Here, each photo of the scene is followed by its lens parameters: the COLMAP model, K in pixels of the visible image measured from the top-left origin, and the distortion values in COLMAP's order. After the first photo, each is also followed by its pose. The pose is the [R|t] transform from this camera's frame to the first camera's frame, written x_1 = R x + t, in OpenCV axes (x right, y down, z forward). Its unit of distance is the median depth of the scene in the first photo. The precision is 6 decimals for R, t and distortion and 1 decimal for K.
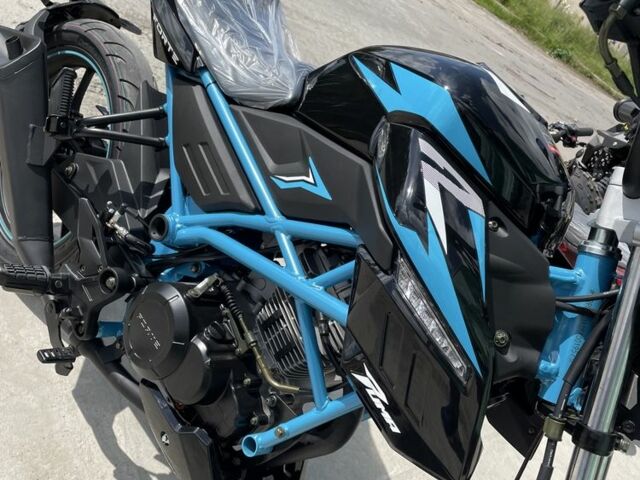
lens RADIAL K [[648.7, 0, 326.6], [0, 648.7, 246.7], [0, 0, 1]] dist [0.053747, 0.000000]
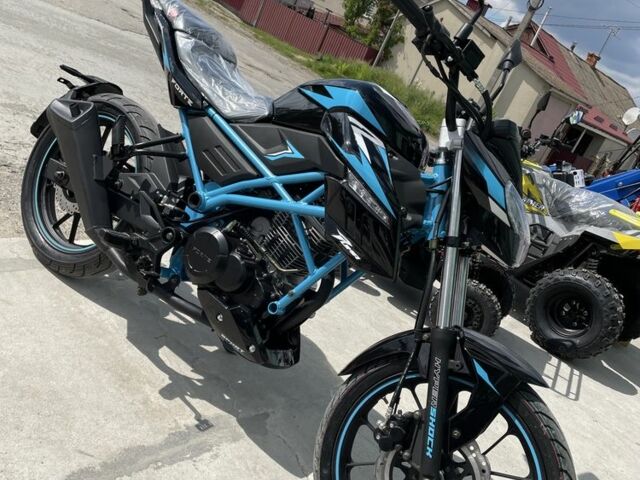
lens RADIAL K [[648.7, 0, 314.5], [0, 648.7, 246.8], [0, 0, 1]] dist [0.053747, 0.000000]
pose [[0.981157, -0.122296, 0.149583, -0.219335], [0.140842, 0.982683, -0.120403, 0.326457], [-0.132268, 0.139201, 0.981391, -0.637775]]
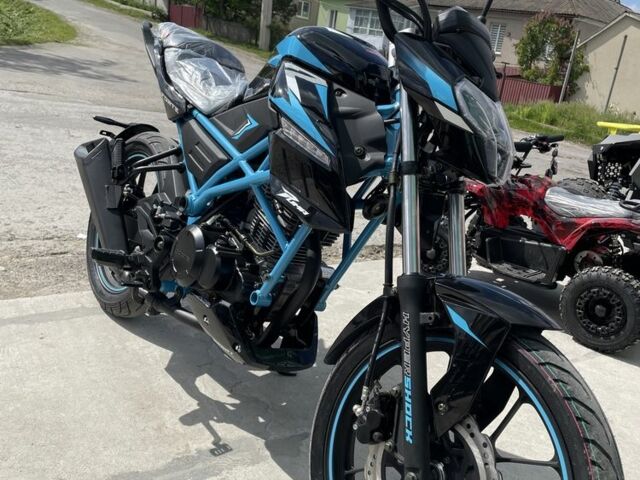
lens RADIAL K [[648.7, 0, 330.0], [0, 648.7, 235.1], [0, 0, 1]] dist [0.053747, 0.000000]
pose [[0.948241, -0.290065, -0.129231, 0.253038], [0.239203, 0.920123, -0.310091, 0.602418], [0.208855, 0.263128, 0.941883, -0.367407]]
